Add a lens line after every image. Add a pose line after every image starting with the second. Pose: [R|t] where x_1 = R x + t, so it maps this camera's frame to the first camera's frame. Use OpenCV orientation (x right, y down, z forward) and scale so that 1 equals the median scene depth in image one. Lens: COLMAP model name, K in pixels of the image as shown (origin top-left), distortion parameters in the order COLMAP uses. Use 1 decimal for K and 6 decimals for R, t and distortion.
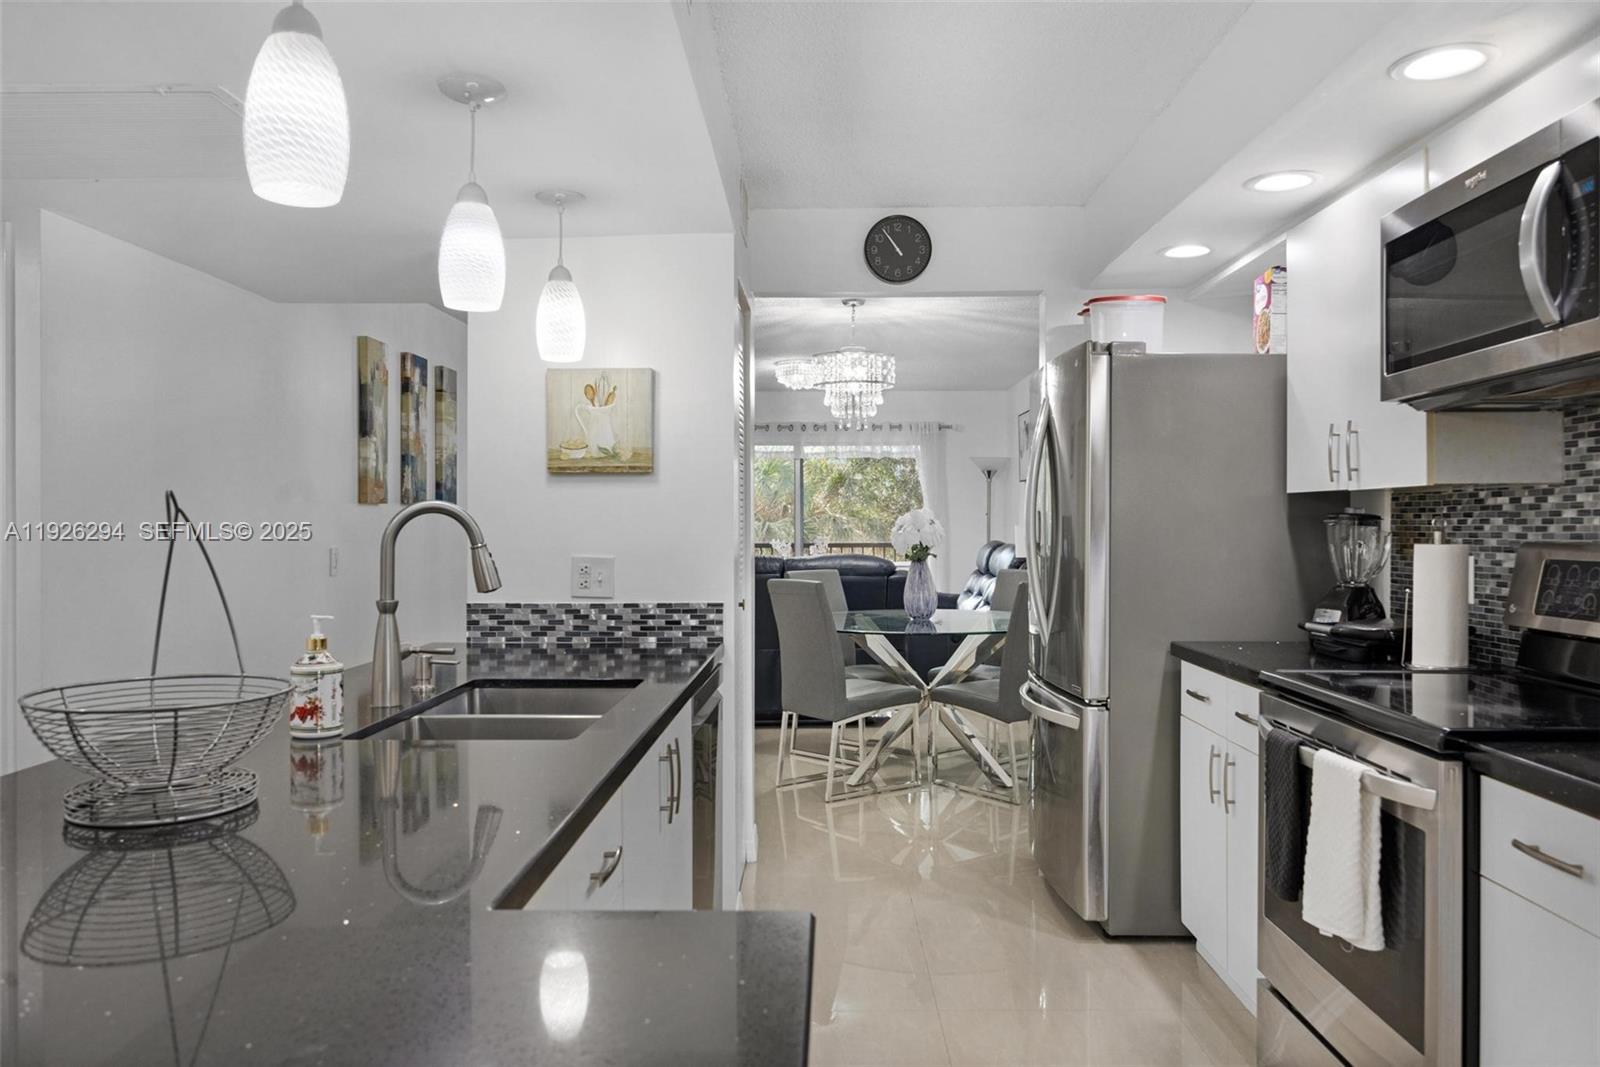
lens RADIAL K [[1152.6, 0, 799.6], [0, 1152.6, 518.2], [0, 0, 1]] dist [-0.002295, 0.000631]
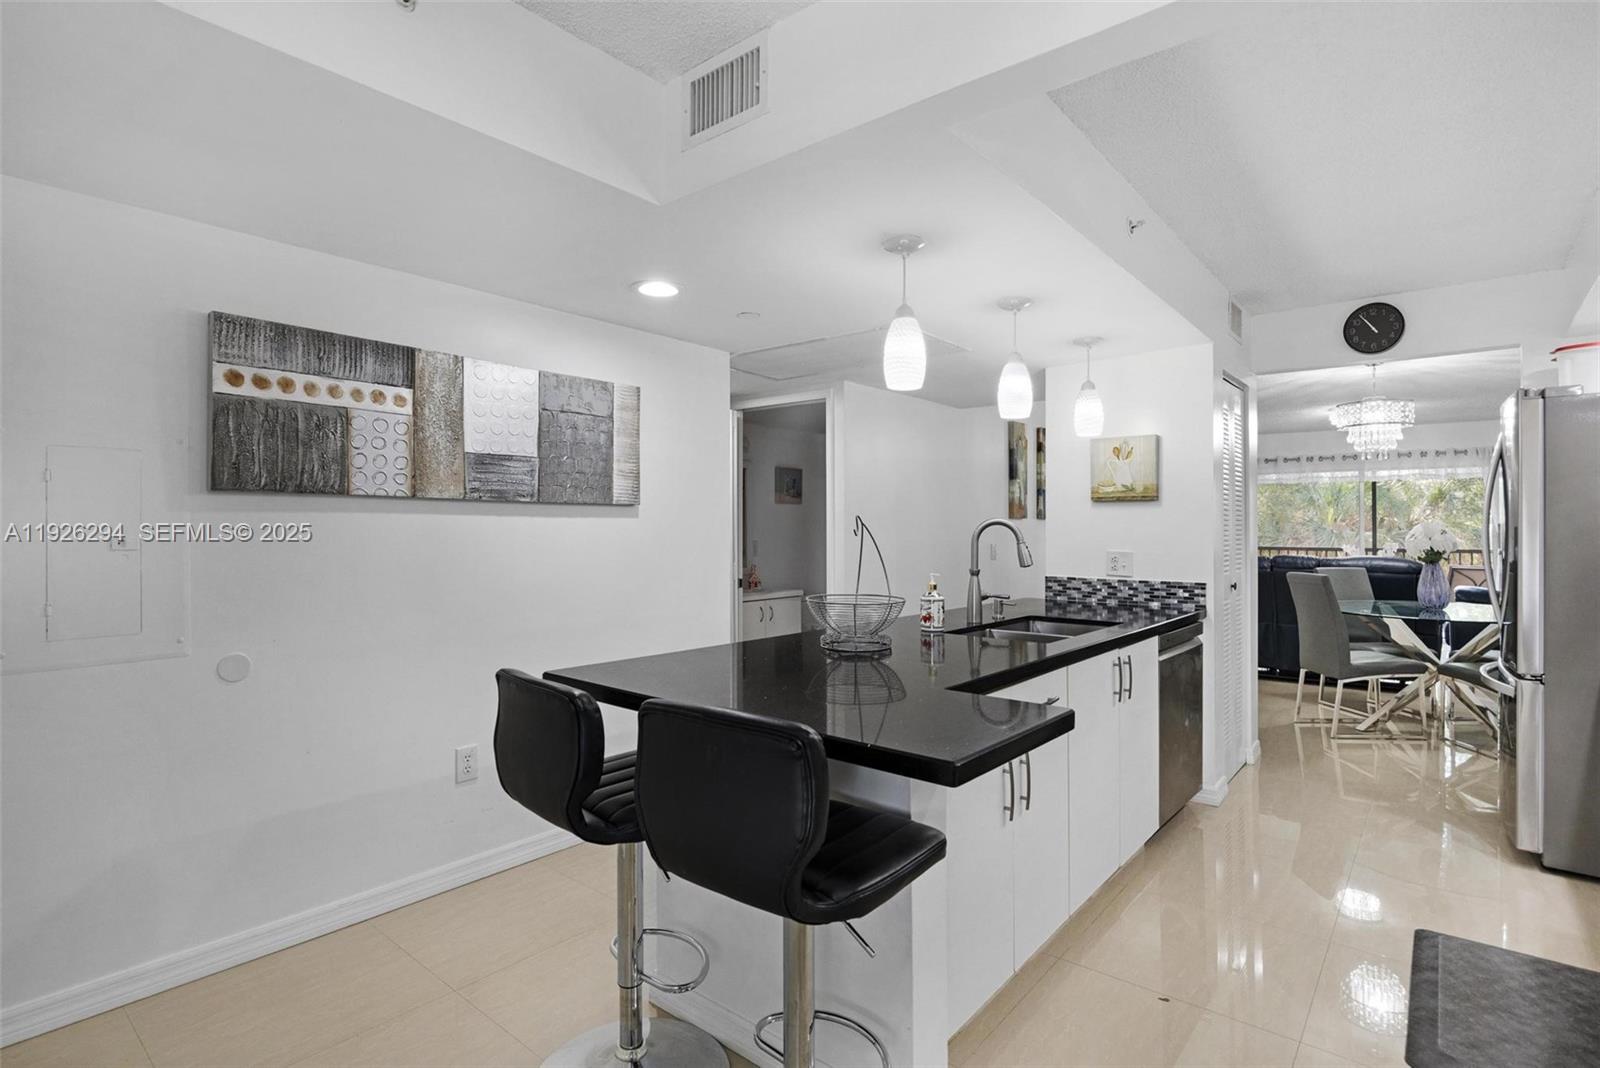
lens RADIAL K [[778.4, 0, 806.0], [0, 778.4, 523.7], [0, 0, 1]] dist [-0.002737, -0.000515]
pose [[0.779419, 0.001119, -0.626502, 0.167619], [-0.003531, 0.999990, -0.002608, -0.001282], [0.626493, 0.004245, 0.779415, -0.146071]]
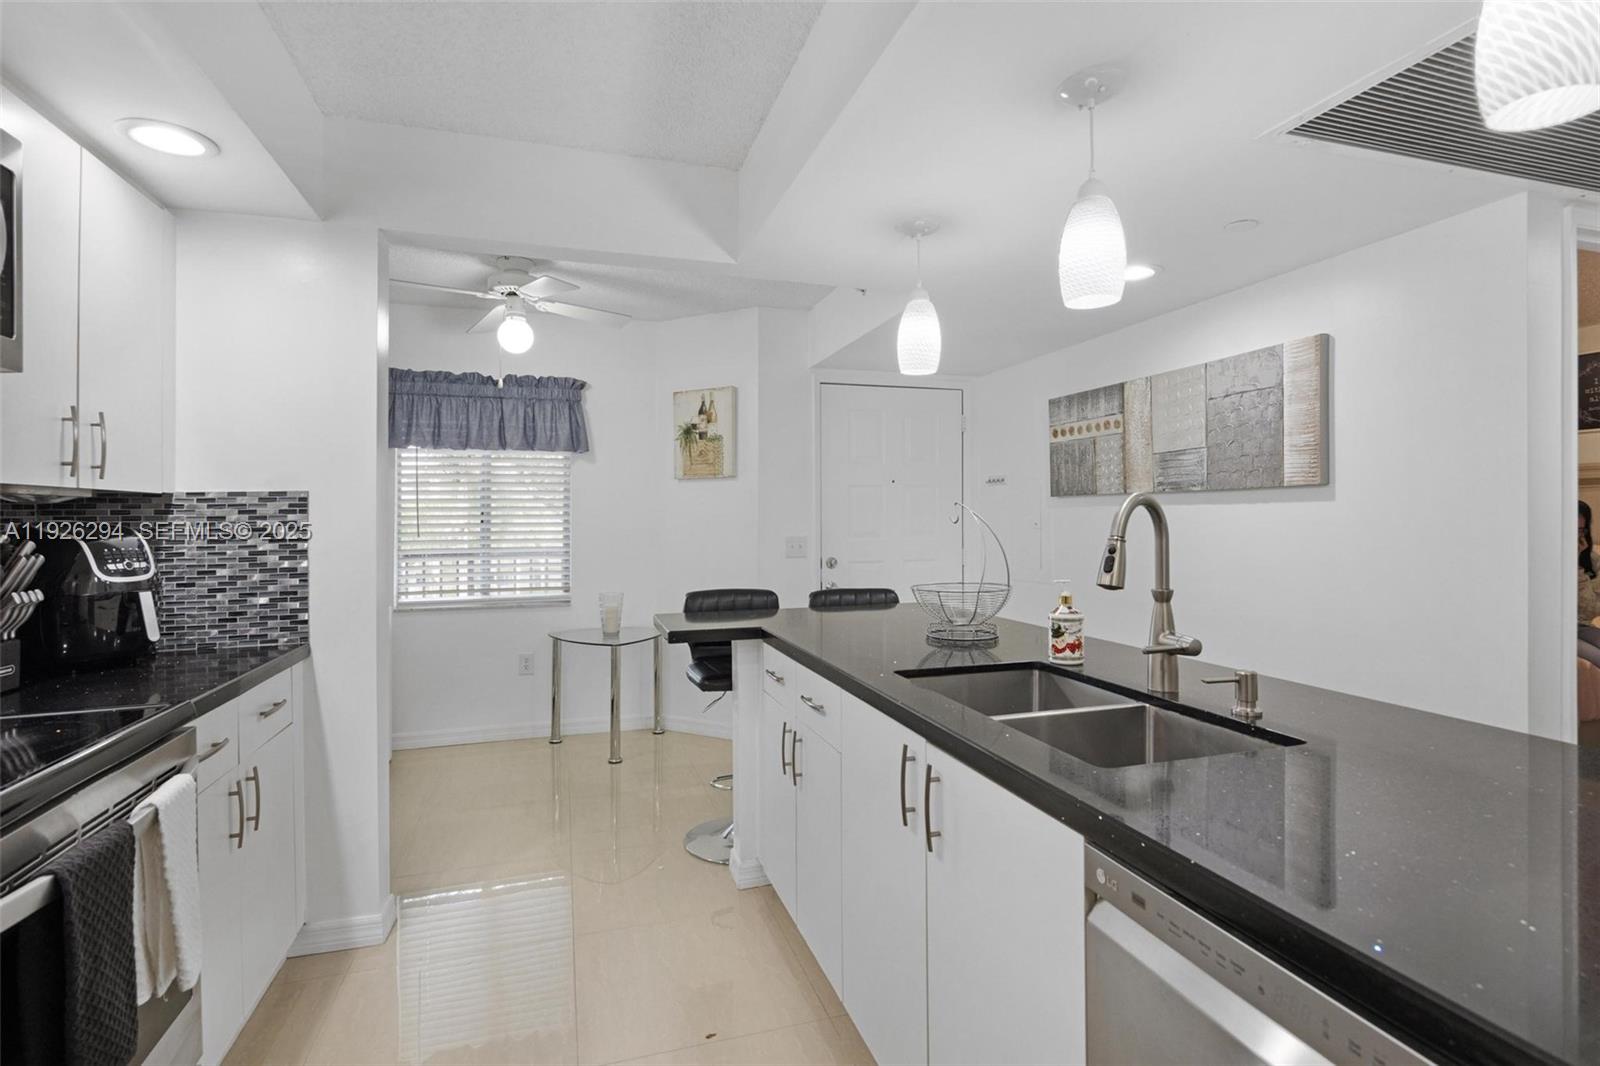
lens RADIAL K [[778.4, 0, 806.0], [0, 778.4, 522.7], [0, 0, 1]] dist [-0.002737, -0.000515]
pose [[-0.945622, 0.006177, -0.325208, 0.123955], [0.006220, 0.999980, 0.000909, 0.007147], [0.325207, -0.001164, -0.945642, 1.004171]]
